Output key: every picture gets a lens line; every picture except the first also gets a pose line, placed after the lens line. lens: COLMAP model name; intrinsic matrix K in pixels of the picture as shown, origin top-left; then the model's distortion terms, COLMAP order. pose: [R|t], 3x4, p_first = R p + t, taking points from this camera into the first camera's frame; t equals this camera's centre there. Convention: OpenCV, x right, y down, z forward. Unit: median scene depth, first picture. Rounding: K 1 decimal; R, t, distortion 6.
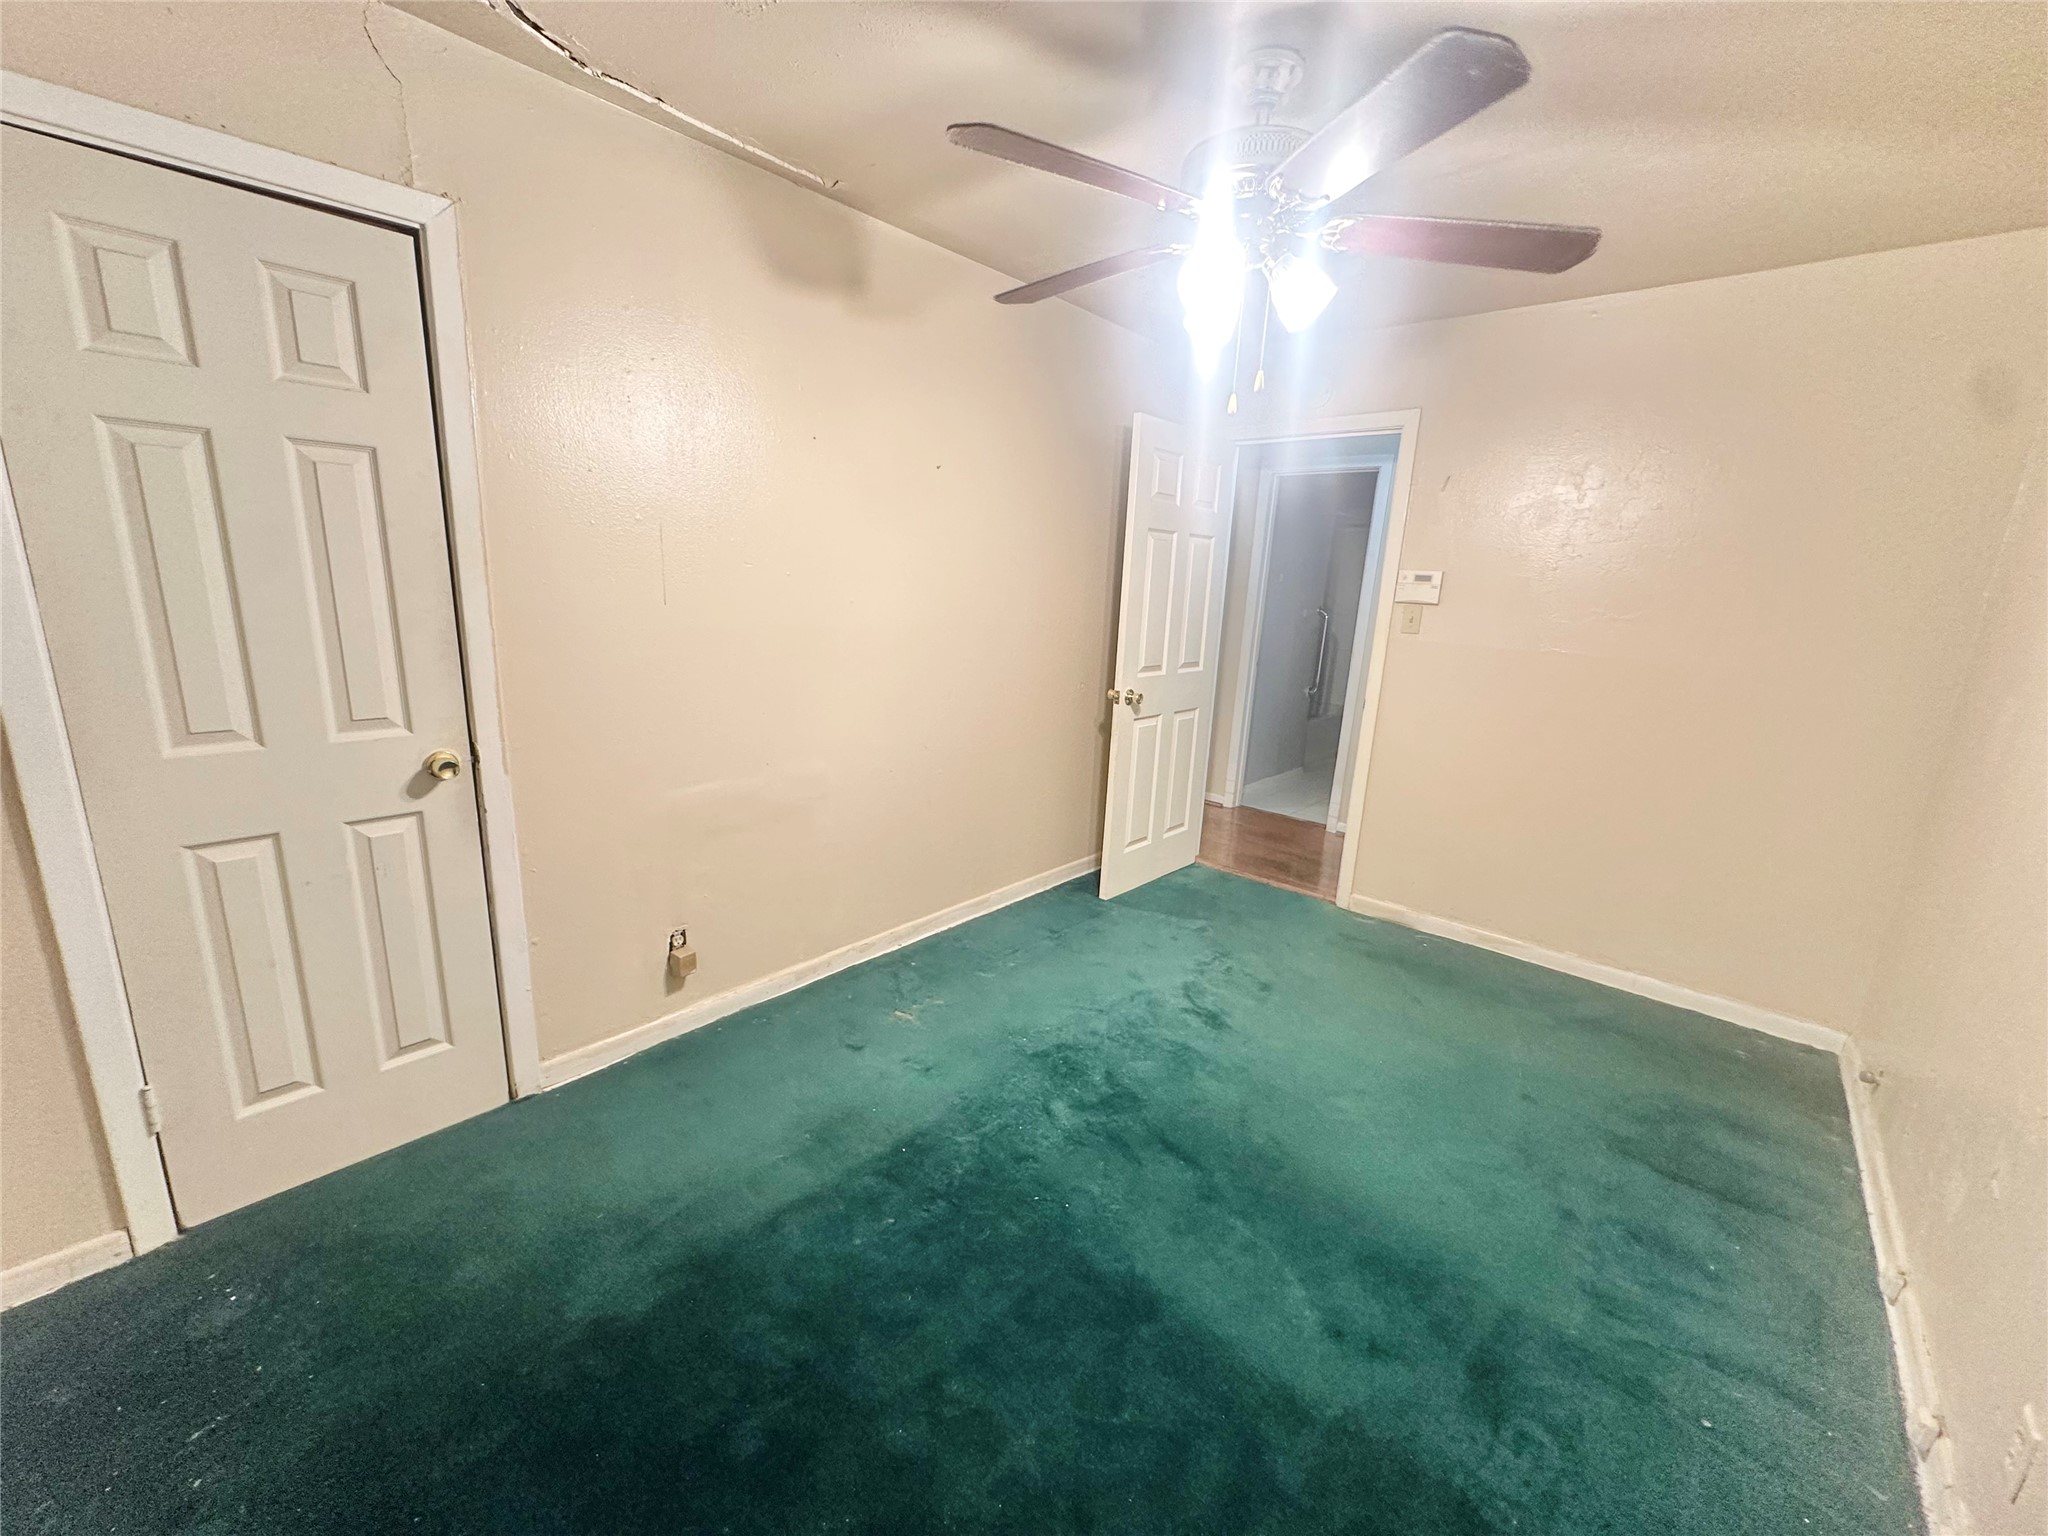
lens RADIAL K [[815.2, 0, 1023.9], [0, 815.2, 766.7], [0, 0, 1]] dist [-0.006739, 0.002155]
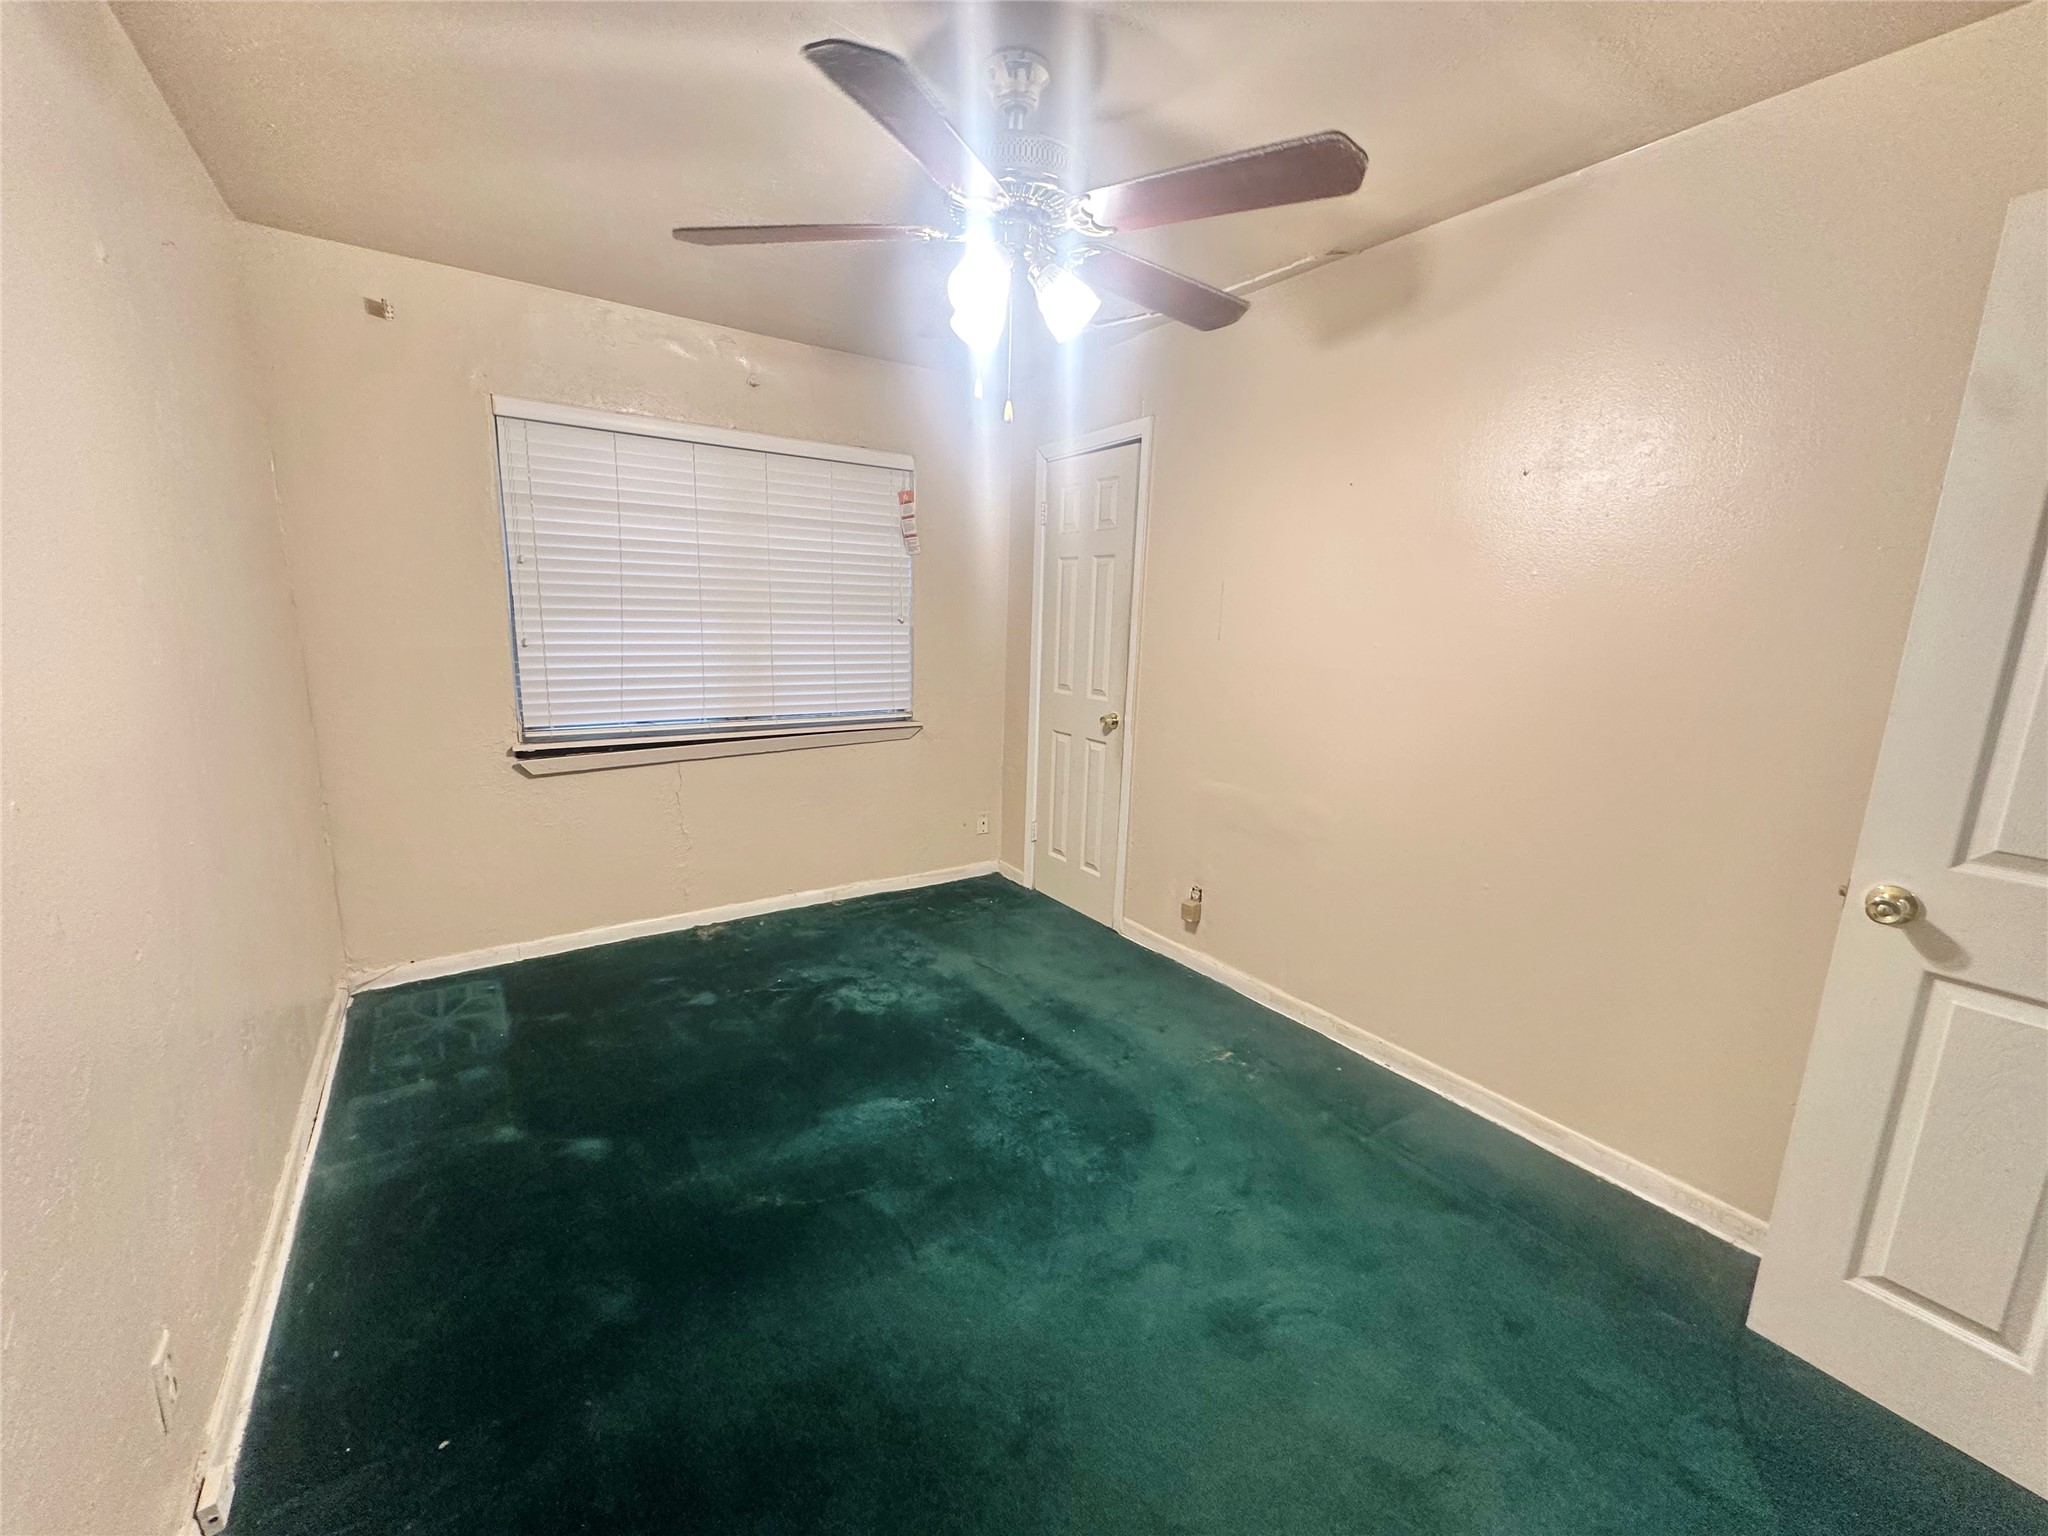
lens RADIAL K [[815.2, 0, 1023.9], [0, 815.2, 766.7], [0, 0, 1]] dist [-0.006739, 0.002155]
pose [[-0.240759, 0.137592, -0.960783, 0.766441], [-0.257622, 0.945334, 0.199937, -0.150646], [0.935770, 0.295655, -0.192151, 0.820836]]
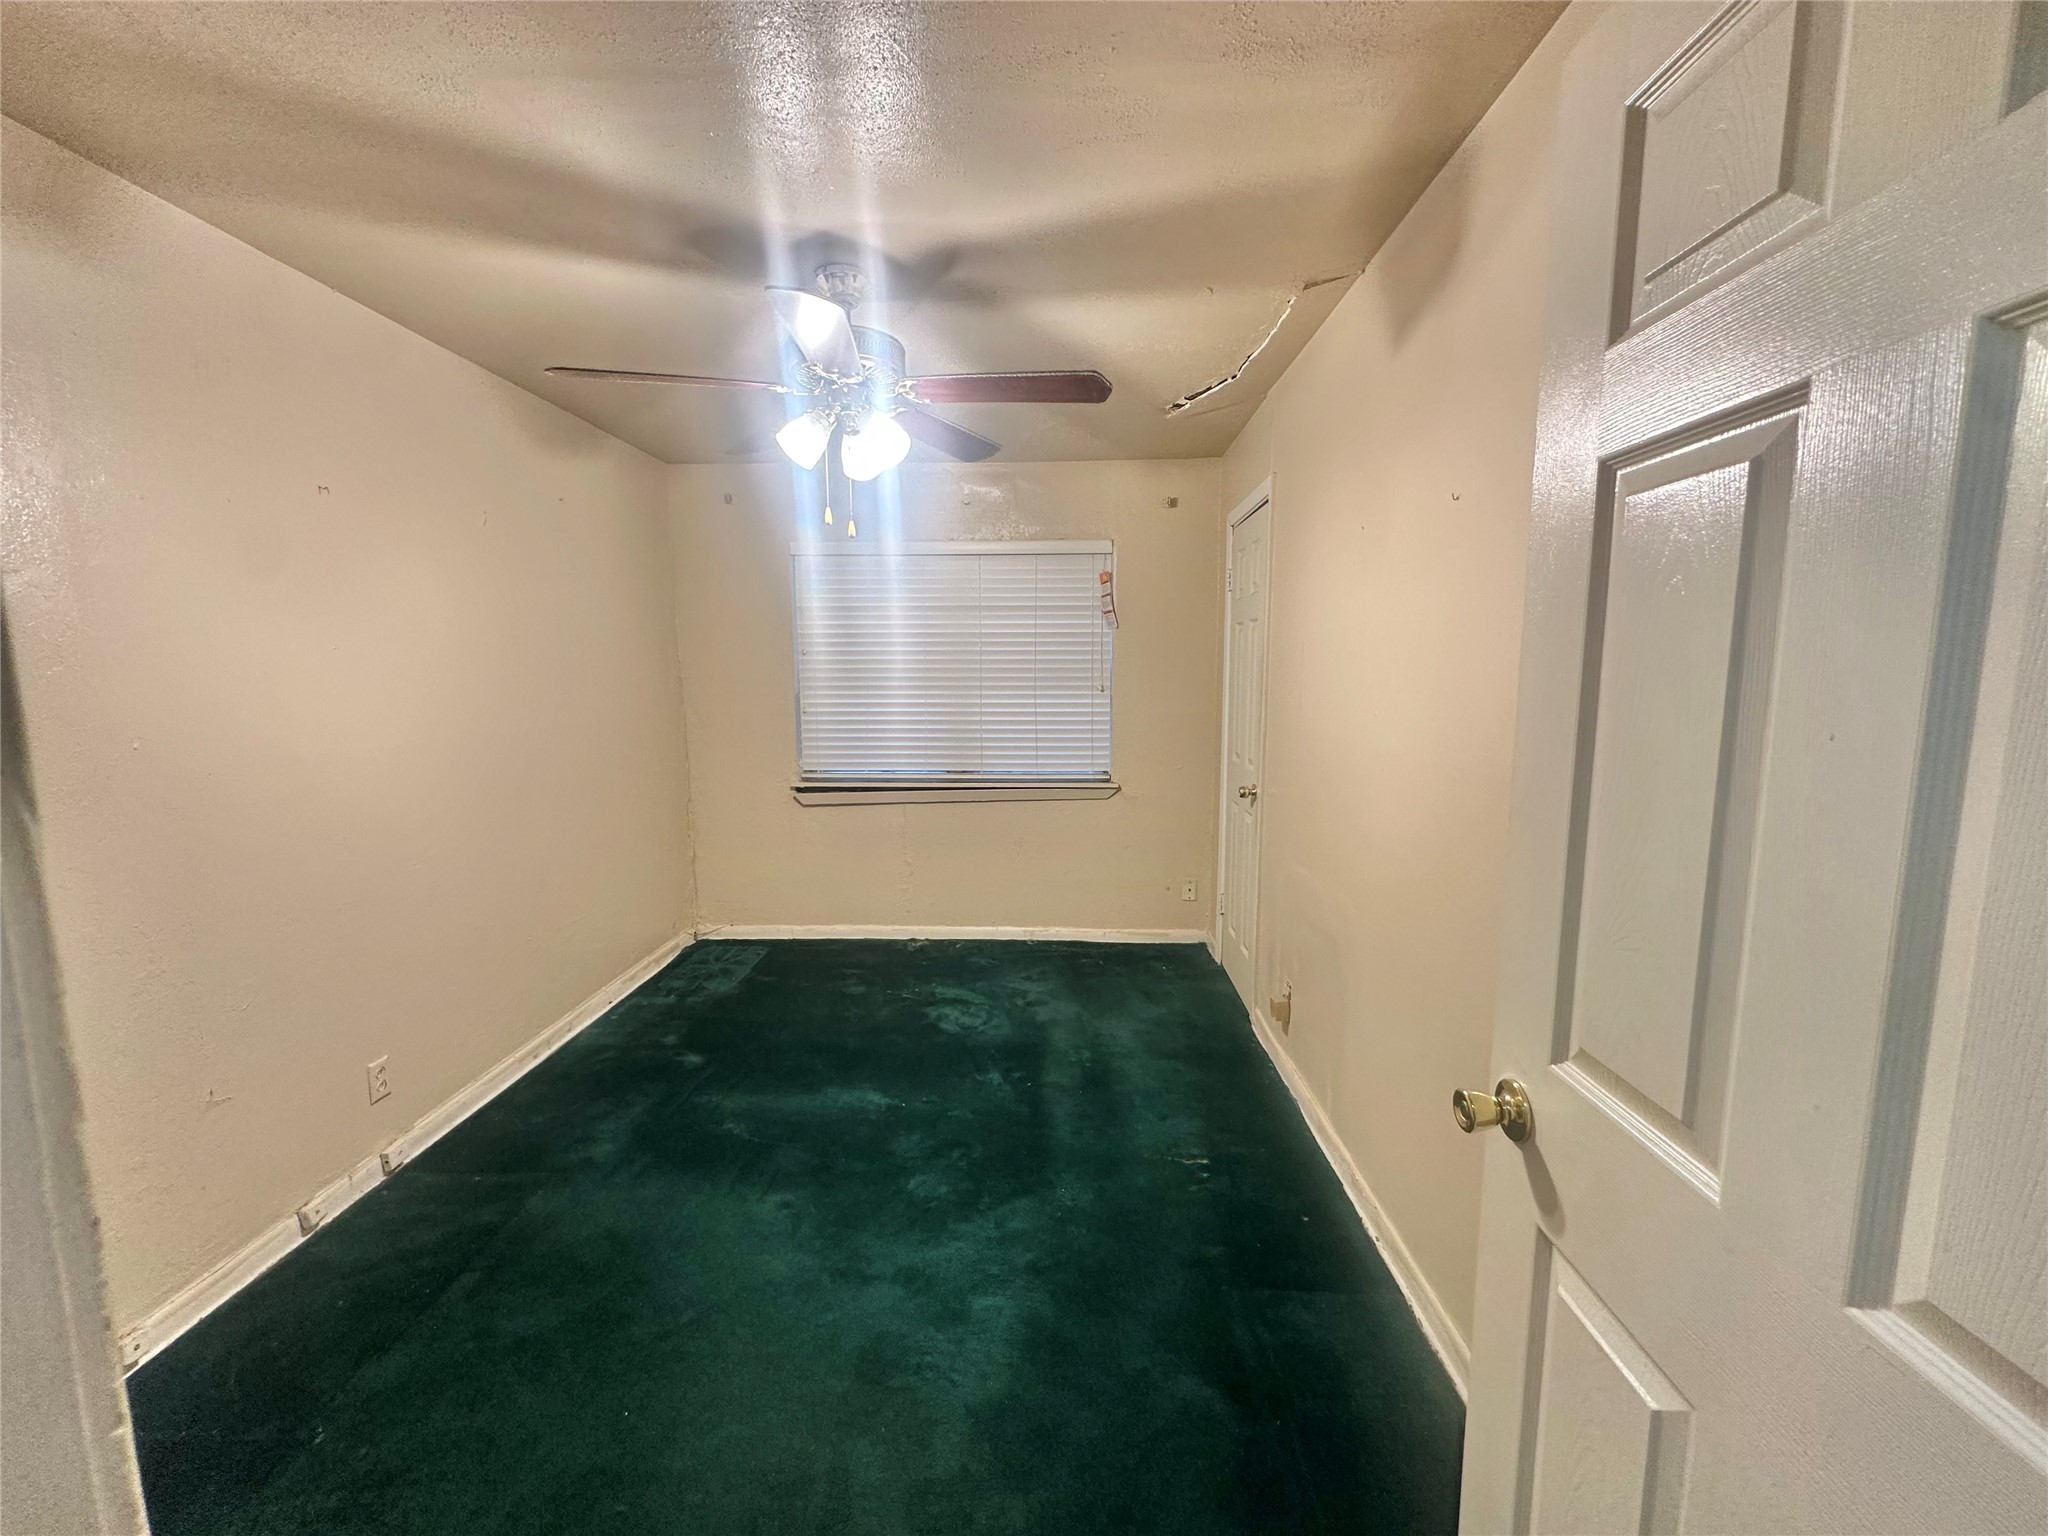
lens RADIAL K [[816.6, 0, 1023.0], [0, 816.6, 767.3], [0, 0, 1]] dist [-0.003888, 0.000171]
pose [[-0.772645, 0.039058, -0.633636, 0.519381], [-0.171553, 0.948126, 0.267632, -0.296670], [0.611220, 0.315487, -0.725864, 1.335166]]
